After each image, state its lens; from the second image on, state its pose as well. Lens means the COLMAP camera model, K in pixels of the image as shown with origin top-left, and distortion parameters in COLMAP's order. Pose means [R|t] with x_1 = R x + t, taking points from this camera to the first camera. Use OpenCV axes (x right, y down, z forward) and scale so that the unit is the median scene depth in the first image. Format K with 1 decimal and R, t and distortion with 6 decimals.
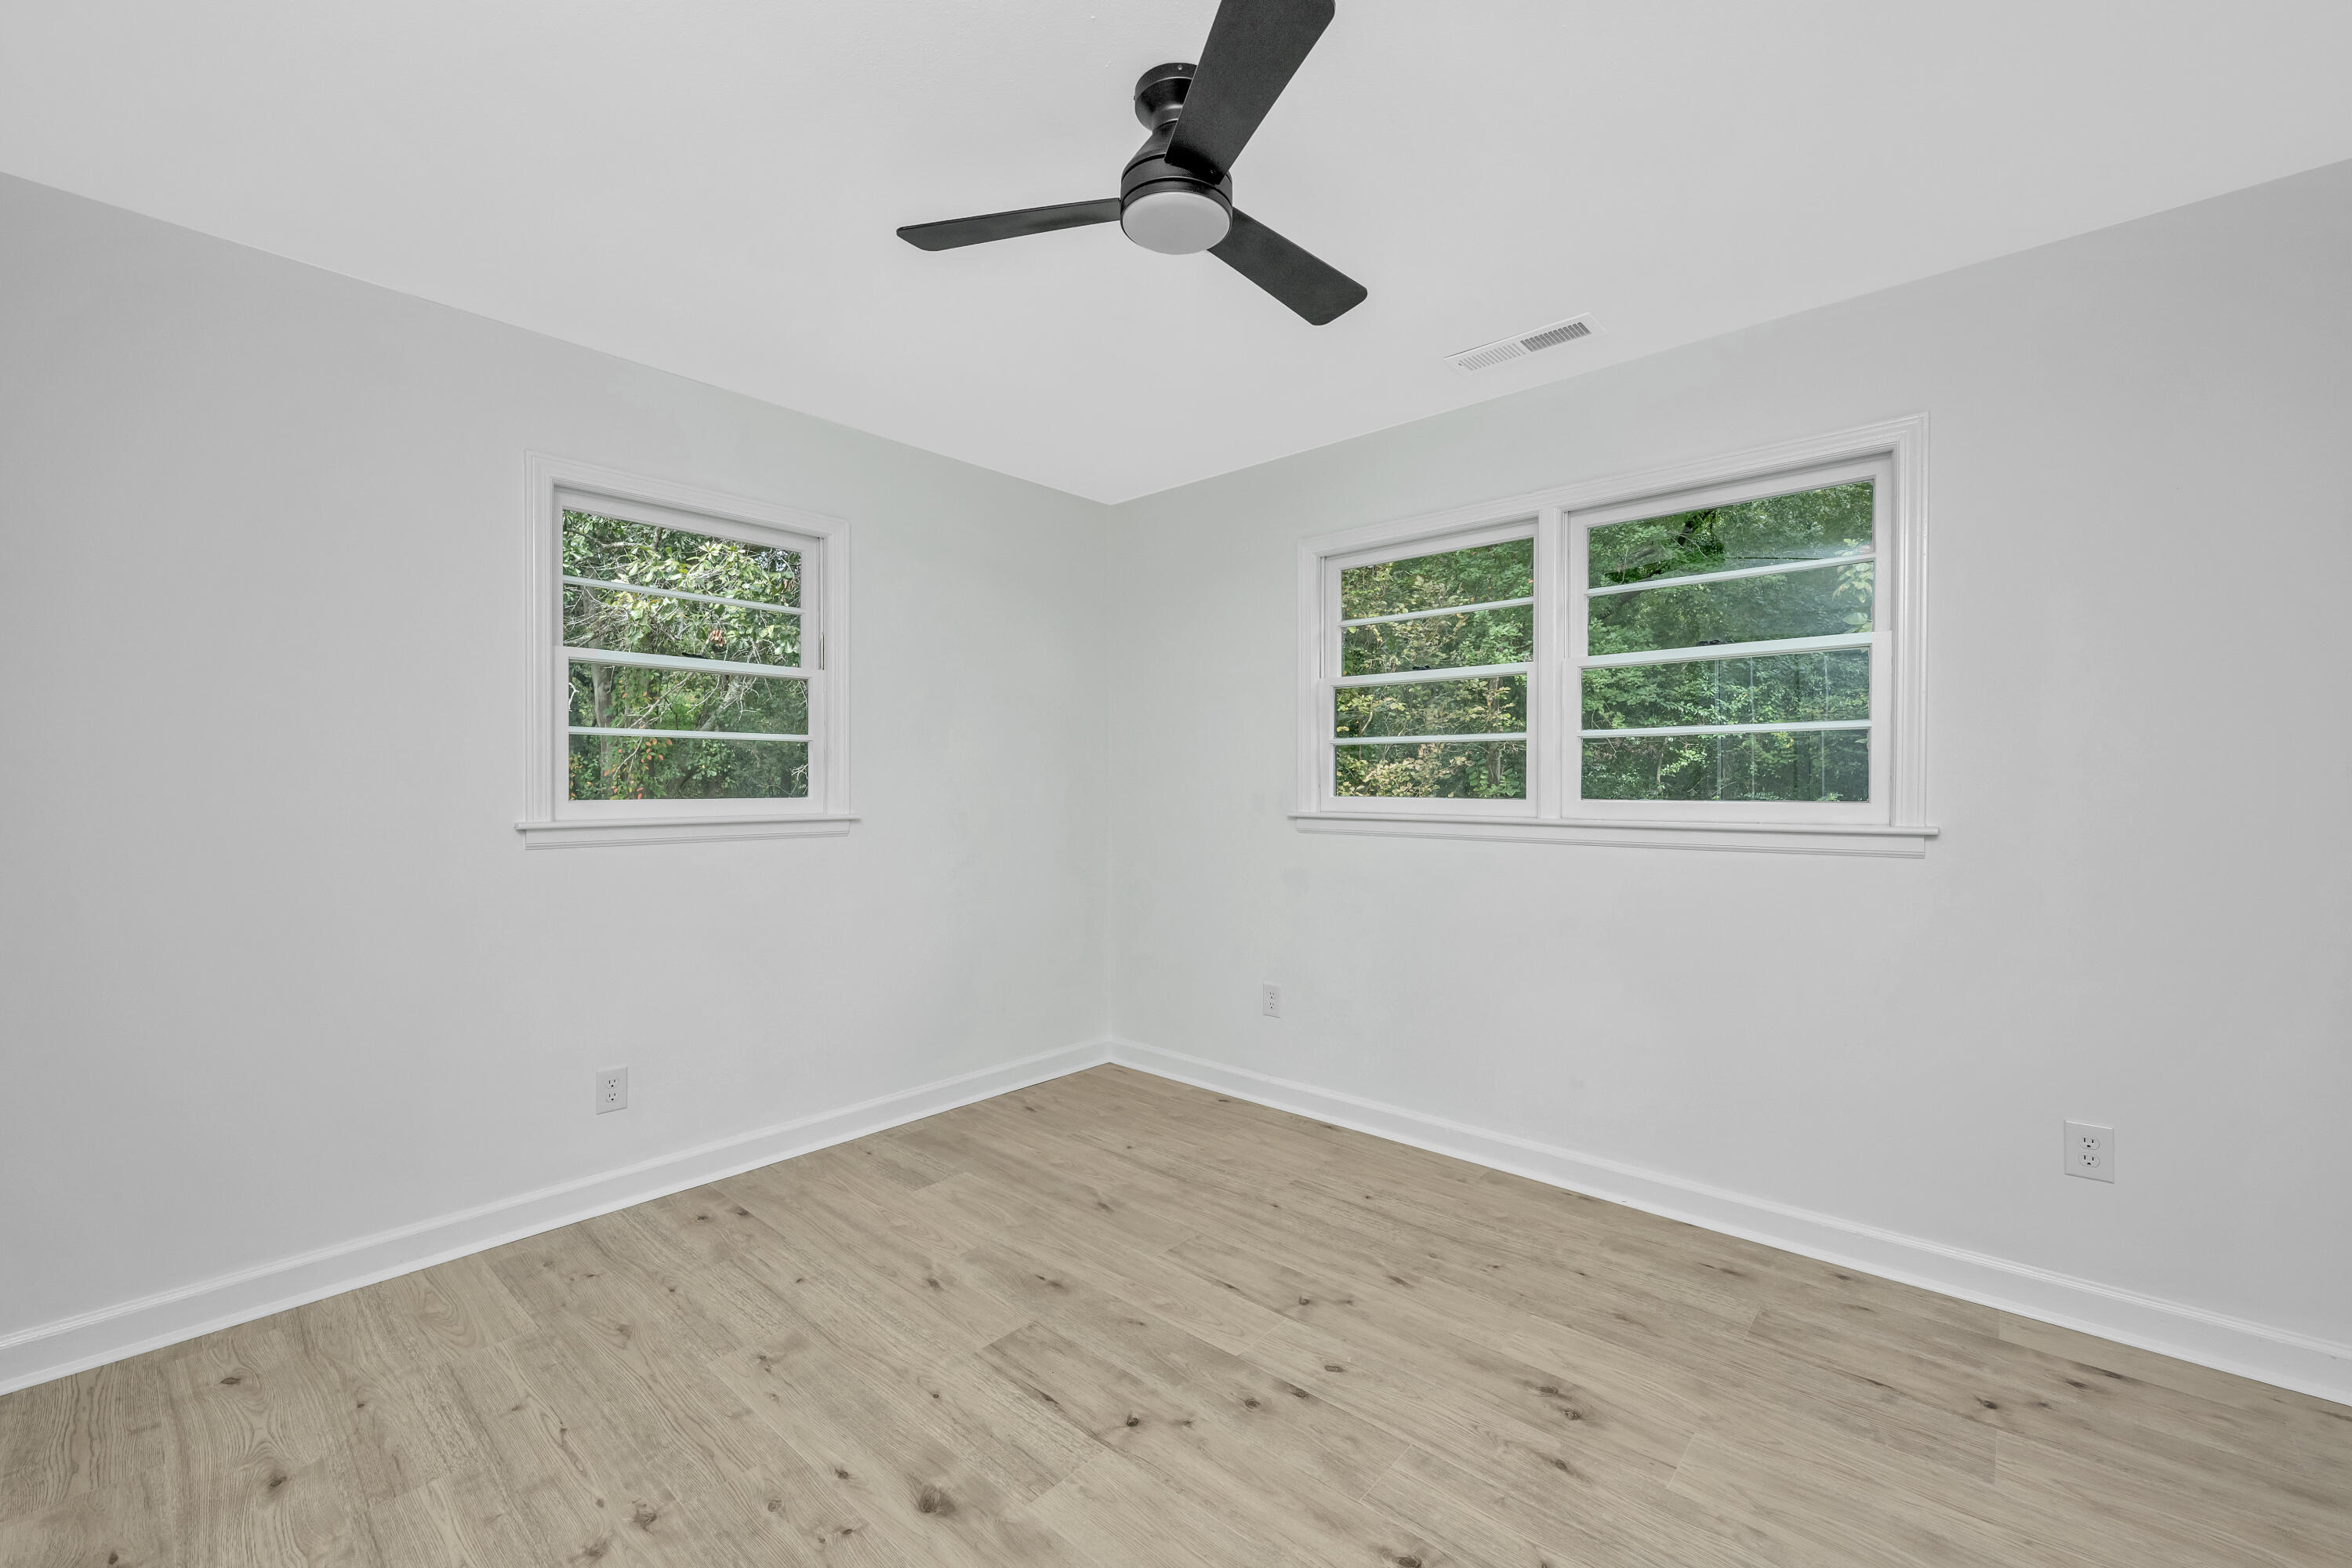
lens RADIAL K [[953.1, 0, 1190.9], [0, 953.1, 777.9], [0, 0, 1]] dist [0.006600, 0.000104]
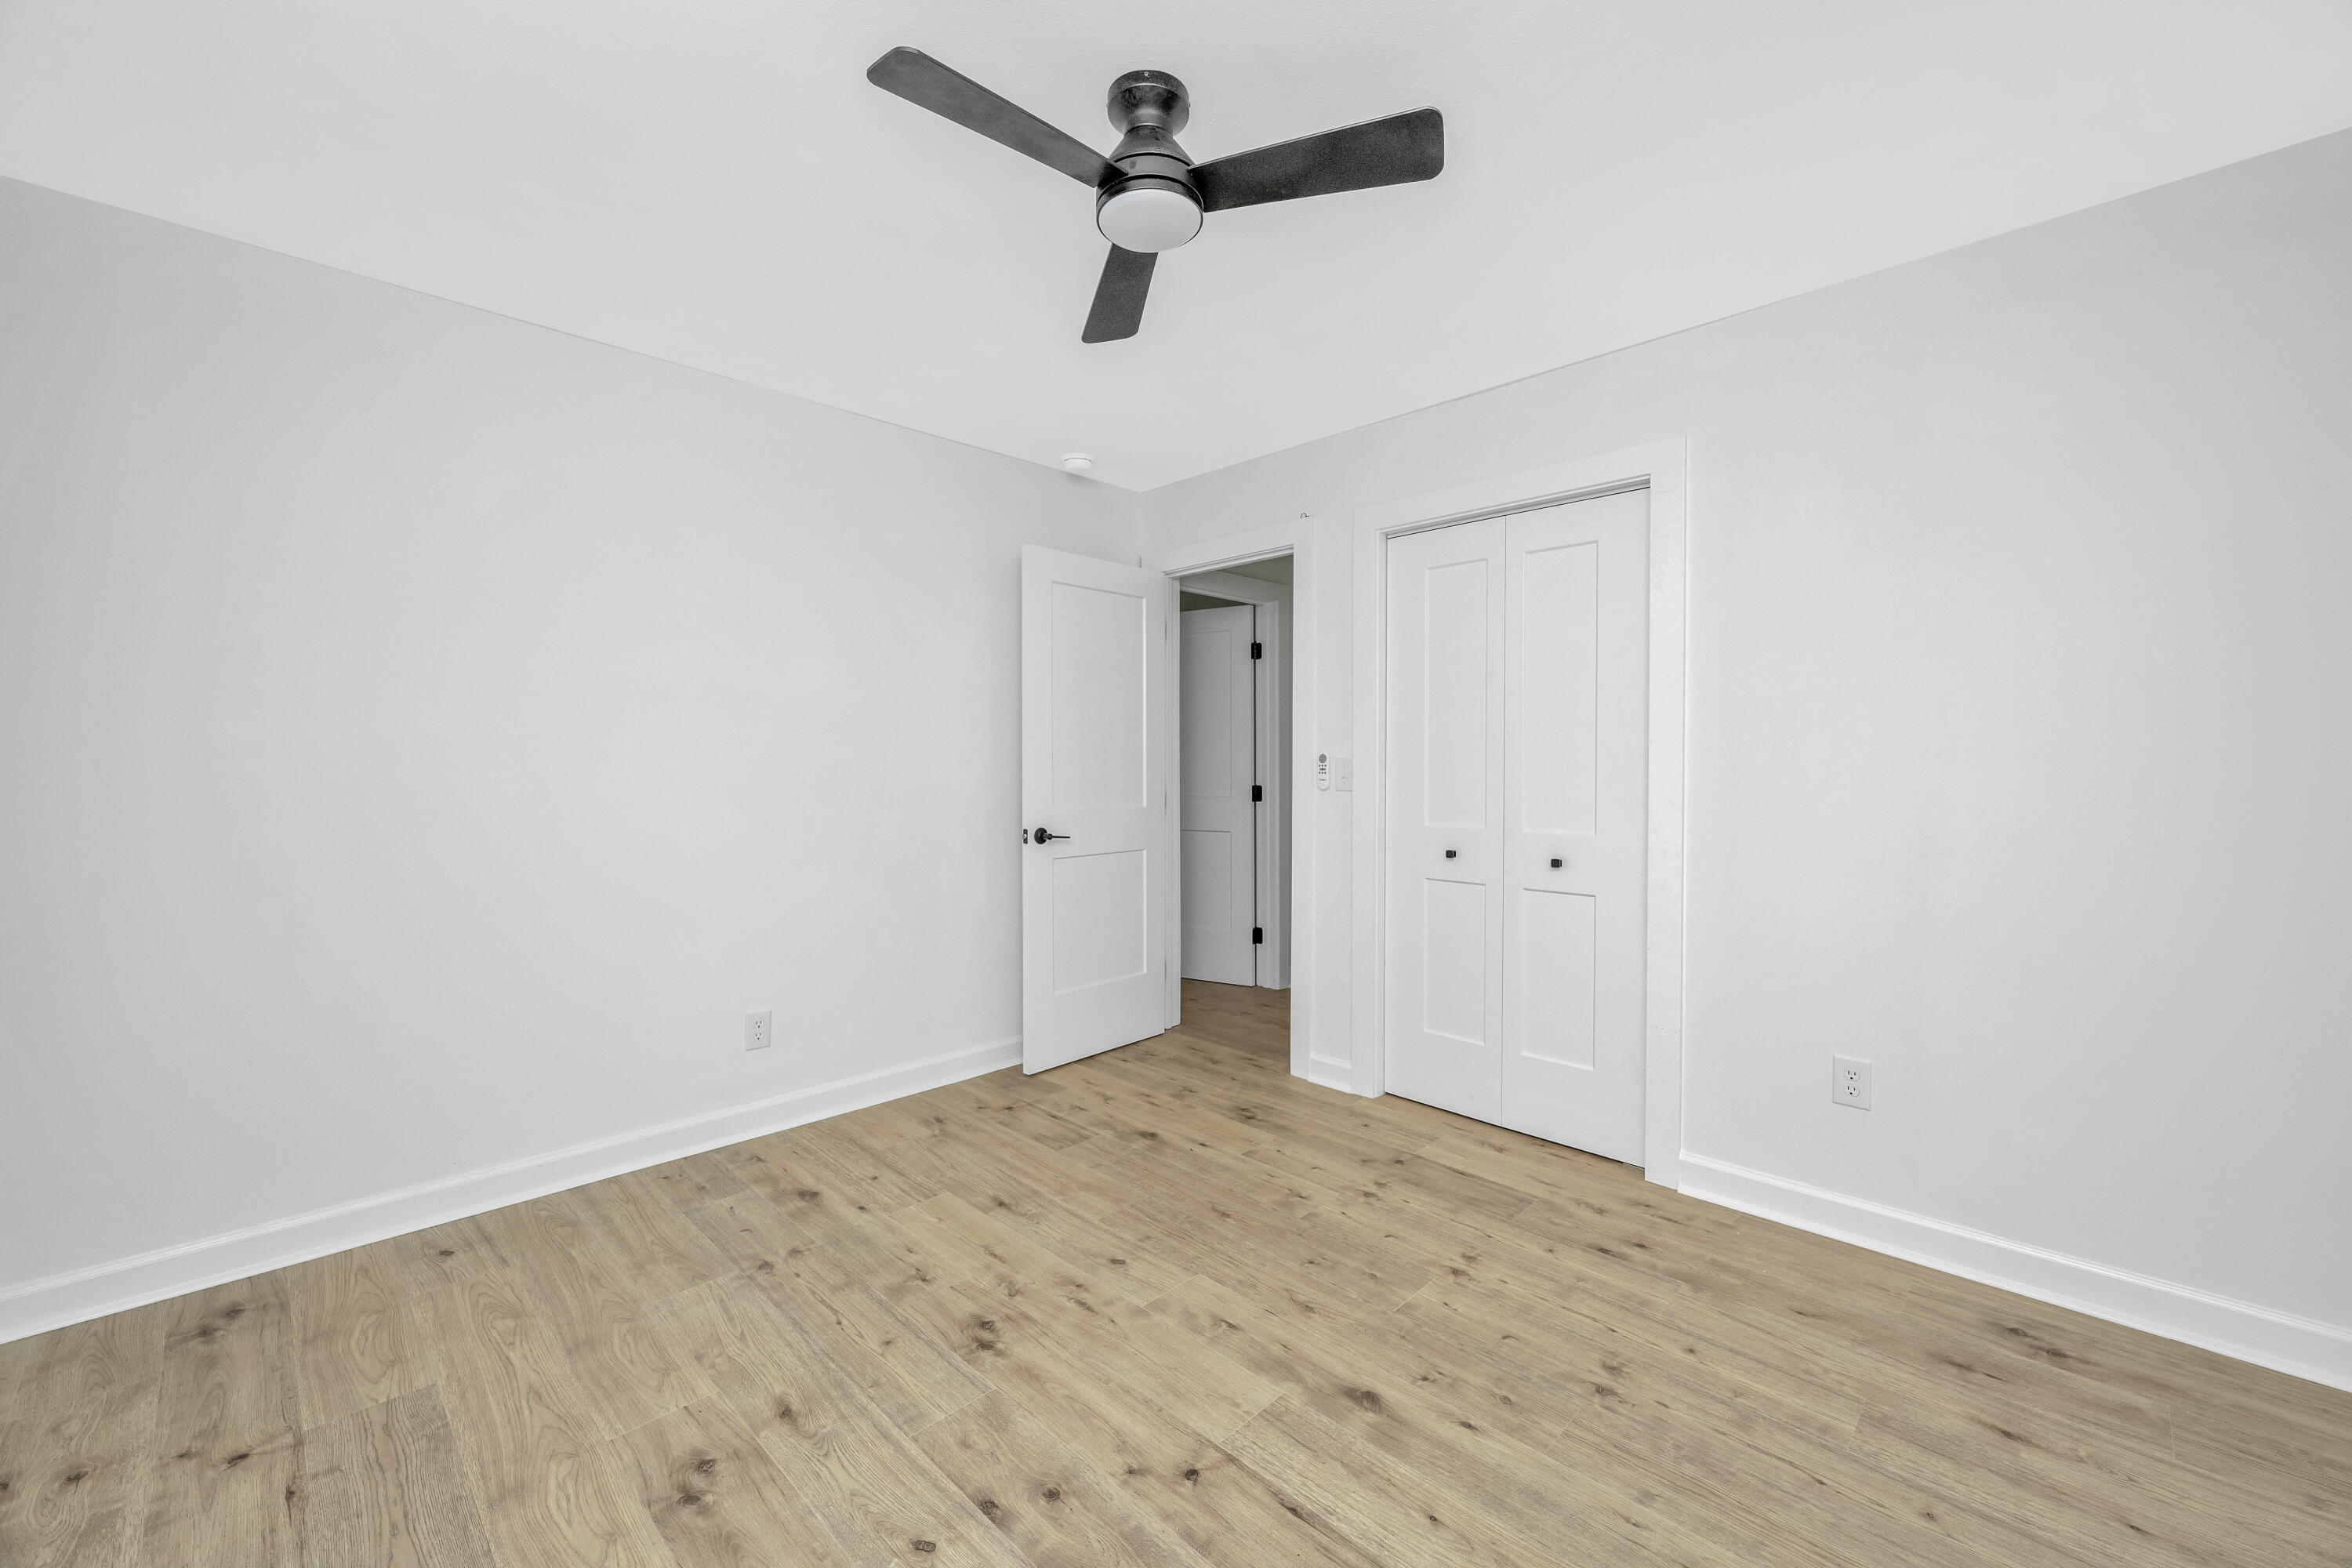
lens RADIAL K [[931.2, 0, 1176.0], [0, 931.2, 784.0], [0, 0, 1]] dist [-0.014992, 0.000068]
pose [[-0.997089, -0.001585, 0.076228, -0.113578], [-0.000387, 0.999876, 0.015731, 0.009156], [-0.076244, 0.015656, -0.996966, 1.895683]]
